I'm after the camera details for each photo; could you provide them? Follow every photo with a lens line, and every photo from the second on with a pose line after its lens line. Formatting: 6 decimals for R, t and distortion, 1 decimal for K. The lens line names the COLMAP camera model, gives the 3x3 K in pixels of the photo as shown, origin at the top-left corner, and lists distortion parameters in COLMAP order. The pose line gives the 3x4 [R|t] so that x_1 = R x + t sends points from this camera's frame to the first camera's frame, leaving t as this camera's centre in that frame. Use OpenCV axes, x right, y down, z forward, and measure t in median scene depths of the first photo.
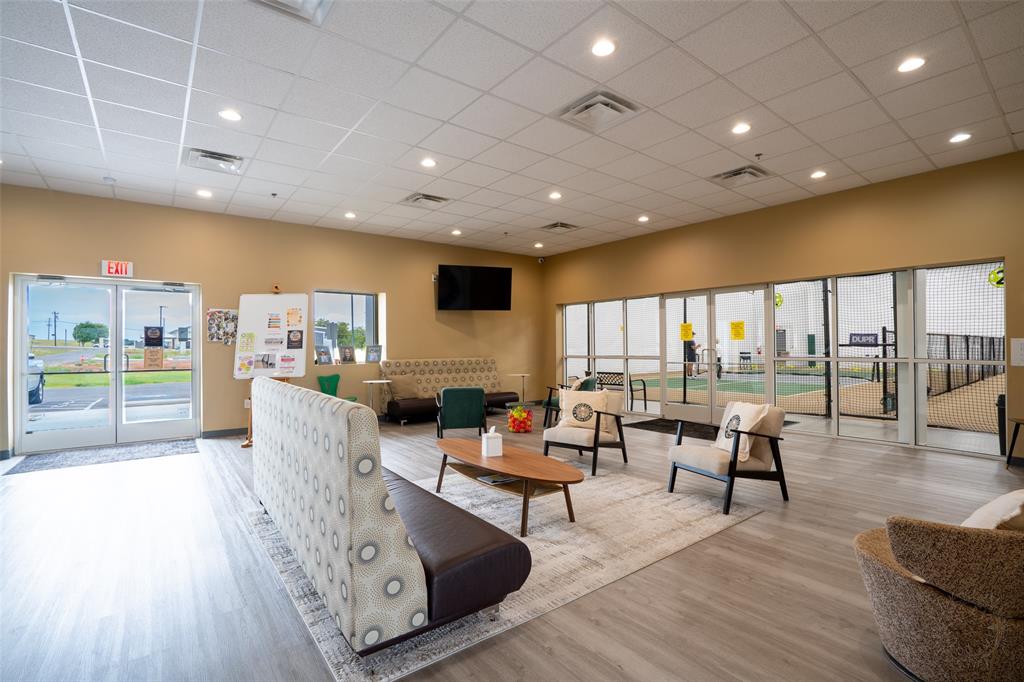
lens RADIAL K [[471.5, 0, 509.6], [0, 471.5, 342.7], [0, 0, 1]] dist [-0.046807, 0.013831]
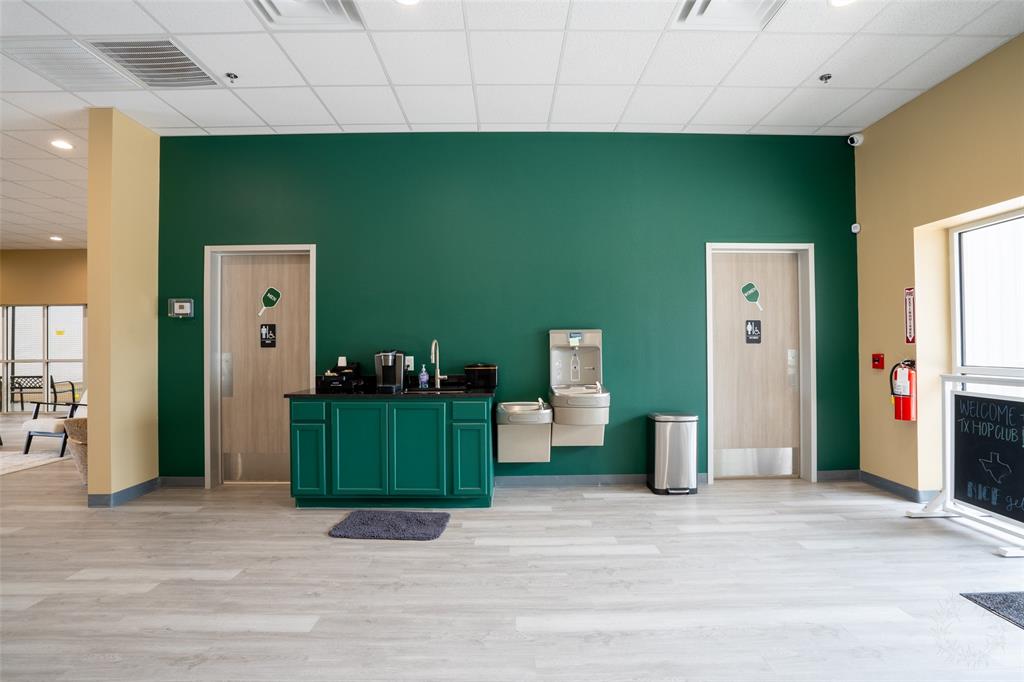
lens RADIAL K [[471.5, 0, 515.2], [0, 471.5, 343.2], [0, 0, 1]] dist [-0.046807, 0.013831]
pose [[0.601585, 0.013313, 0.798698, 0.084857], [-0.005767, 0.999907, -0.012322, -0.003032], [-0.798788, 0.002806, 0.601607, -0.618474]]
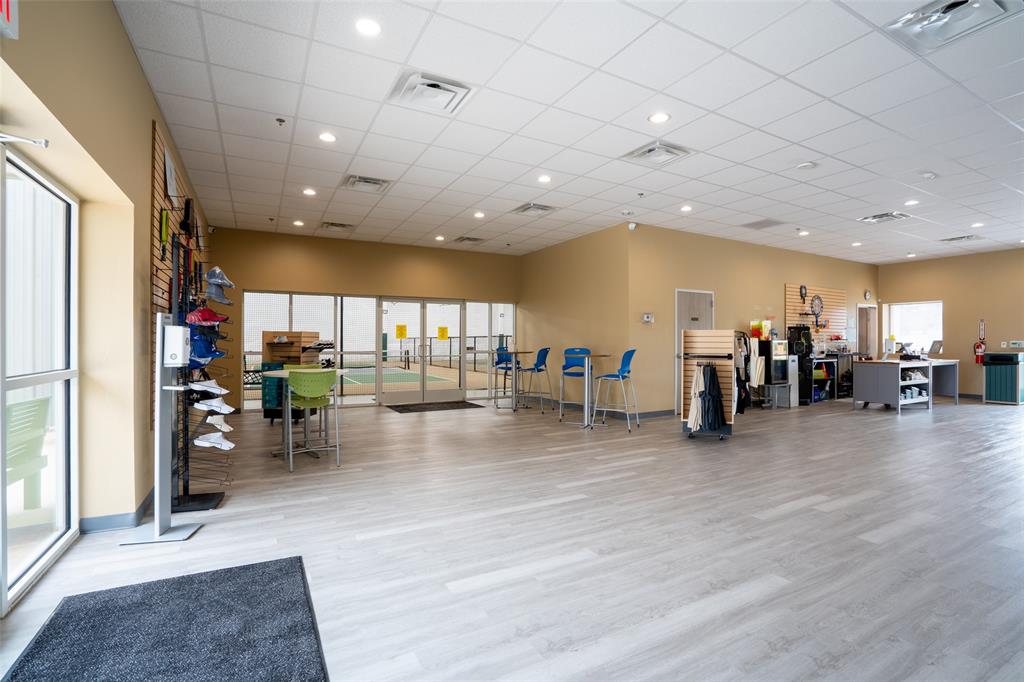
lens RADIAL K [[471.5, 0, 510.8], [0, 471.5, 341.6], [0, 0, 1]] dist [-0.046807, 0.013831]
pose [[-0.161667, 0.006687, -0.986823, 0.764942], [0.008929, 0.999946, 0.005313, -0.009867], [0.986805, -0.007953, -0.161718, -0.580506]]
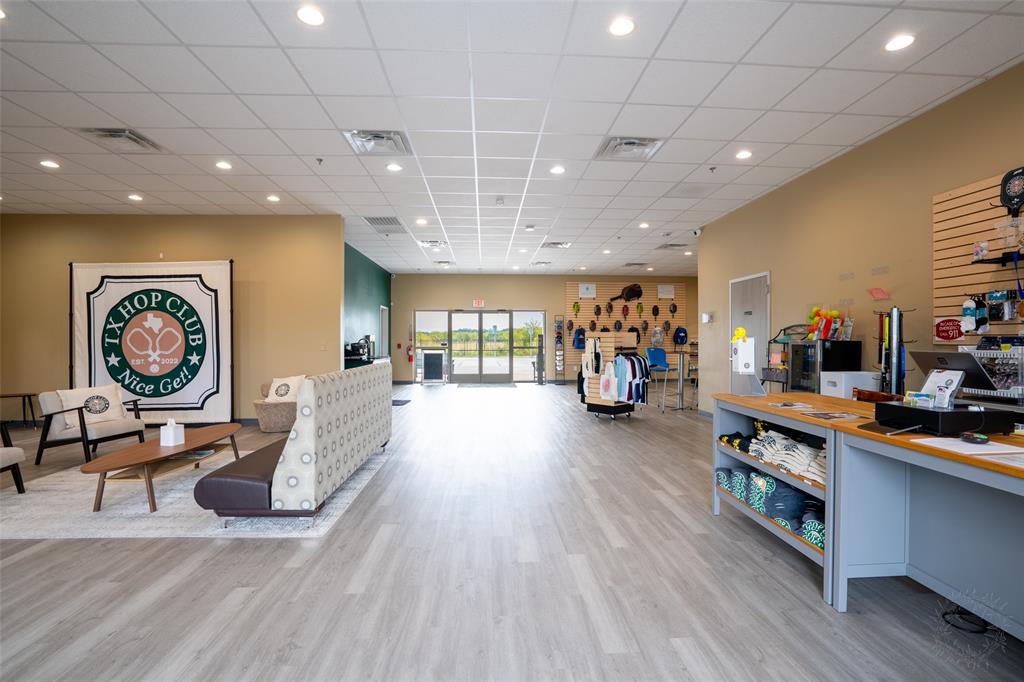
lens RADIAL K [[471.5, 0, 511.3], [0, 471.5, 341.1], [0, 0, 1]] dist [-0.046807, 0.013831]
pose [[-0.825278, 0.005485, 0.564700, -0.740582], [0.001962, 0.999975, -0.006845, 0.005153], [-0.564723, -0.004541, -0.825268, 0.832840]]
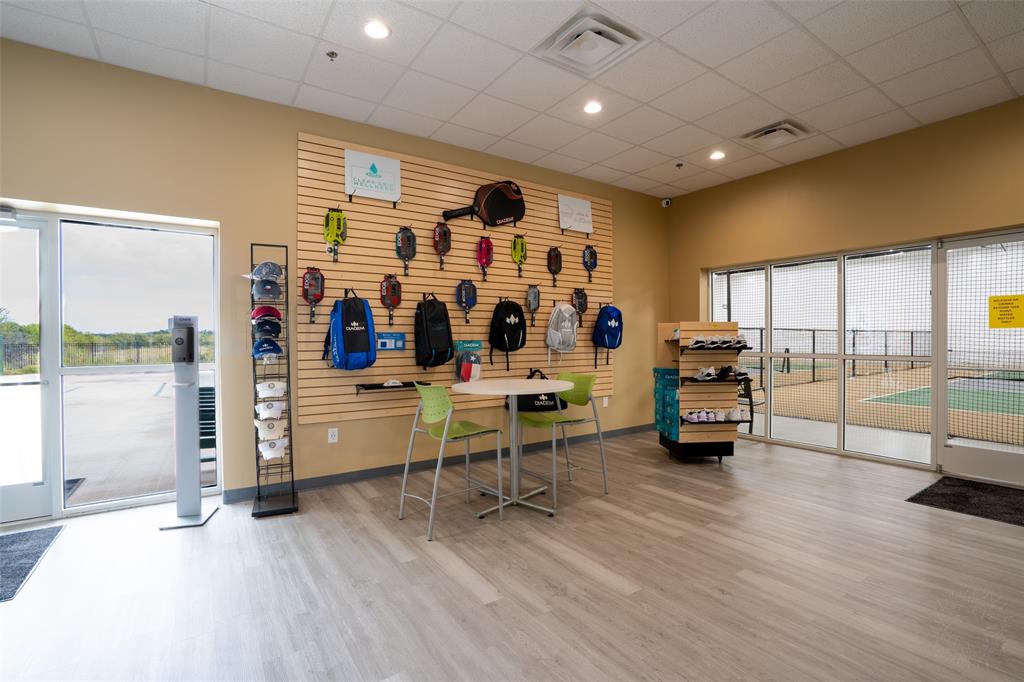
lens RADIAL K [[471.5, 0, 517.0], [0, 471.5, 340.4], [0, 0, 1]] dist [-0.046807, 0.013831]
pose [[-0.997731, 0.016440, 0.065289, -0.045841], [0.015833, 0.999827, -0.009798, -0.001164], [-0.065438, -0.008742, -0.997818, -0.516629]]
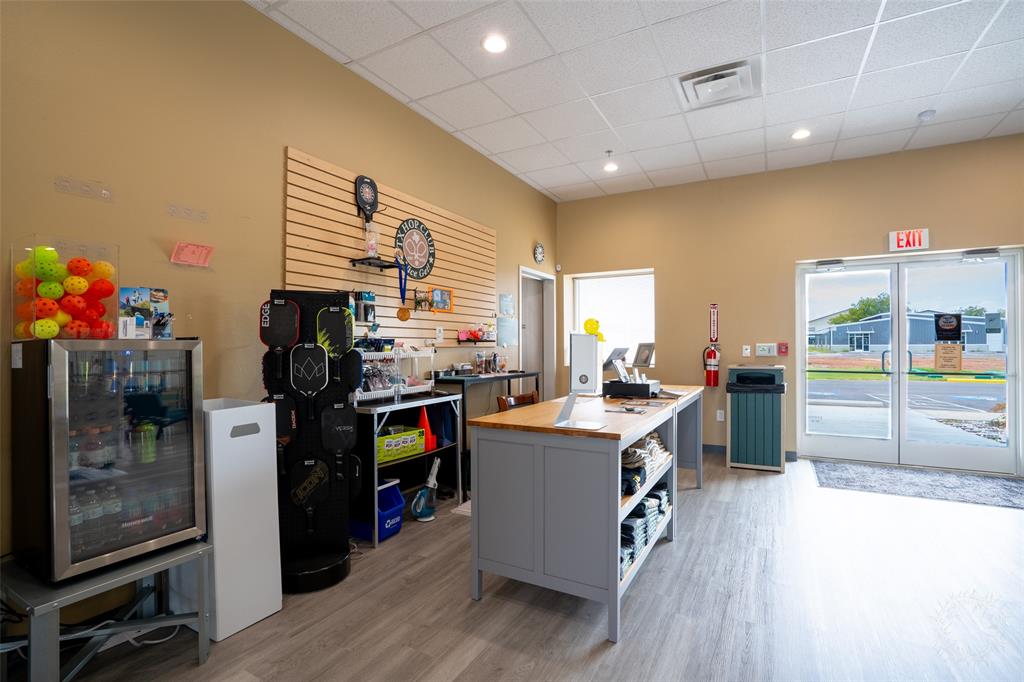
lens RADIAL K [[471.5, 0, 510.5], [0, 471.5, 338.8], [0, 0, 1]] dist [-0.046807, 0.013831]
pose [[0.390579, -0.008826, -0.920527, -0.378529], [0.009007, 0.999943, -0.005765, 0.003298], [0.920525, -0.006039, 0.390636, 0.074808]]
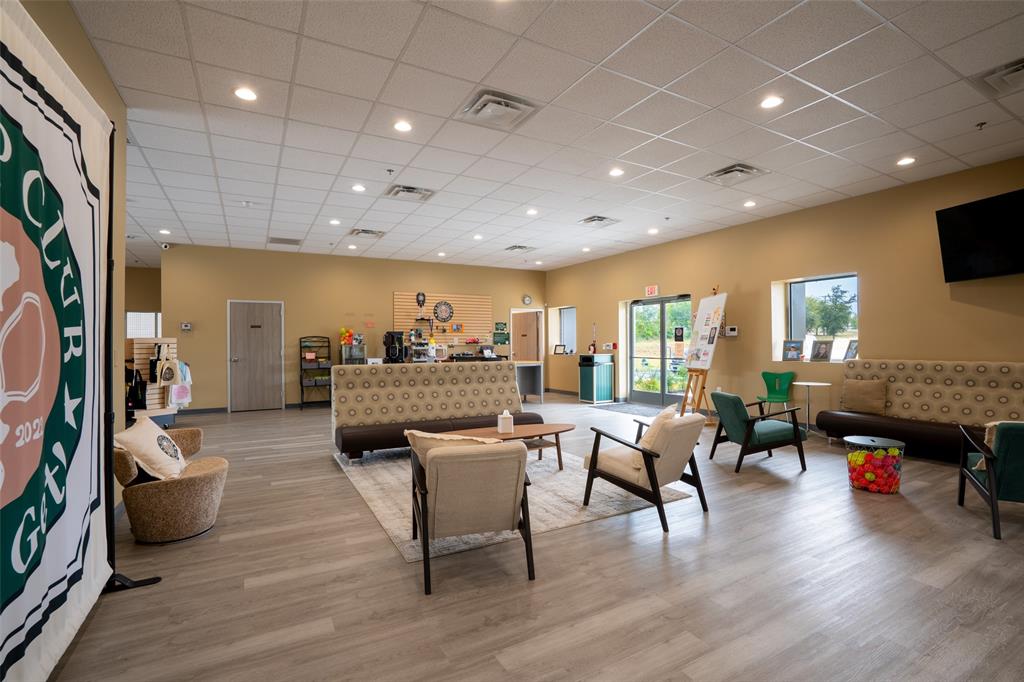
lens RADIAL K [[471.5, 0, 518.5], [0, 471.5, 345.0], [0, 0, 1]] dist [-0.046807, 0.013831]
pose [[-0.137611, 0.011702, -0.990417, 0.699971], [0.017513, 0.999803, 0.009379, -0.003515], [0.990332, -0.016055, -0.137789, 0.702538]]
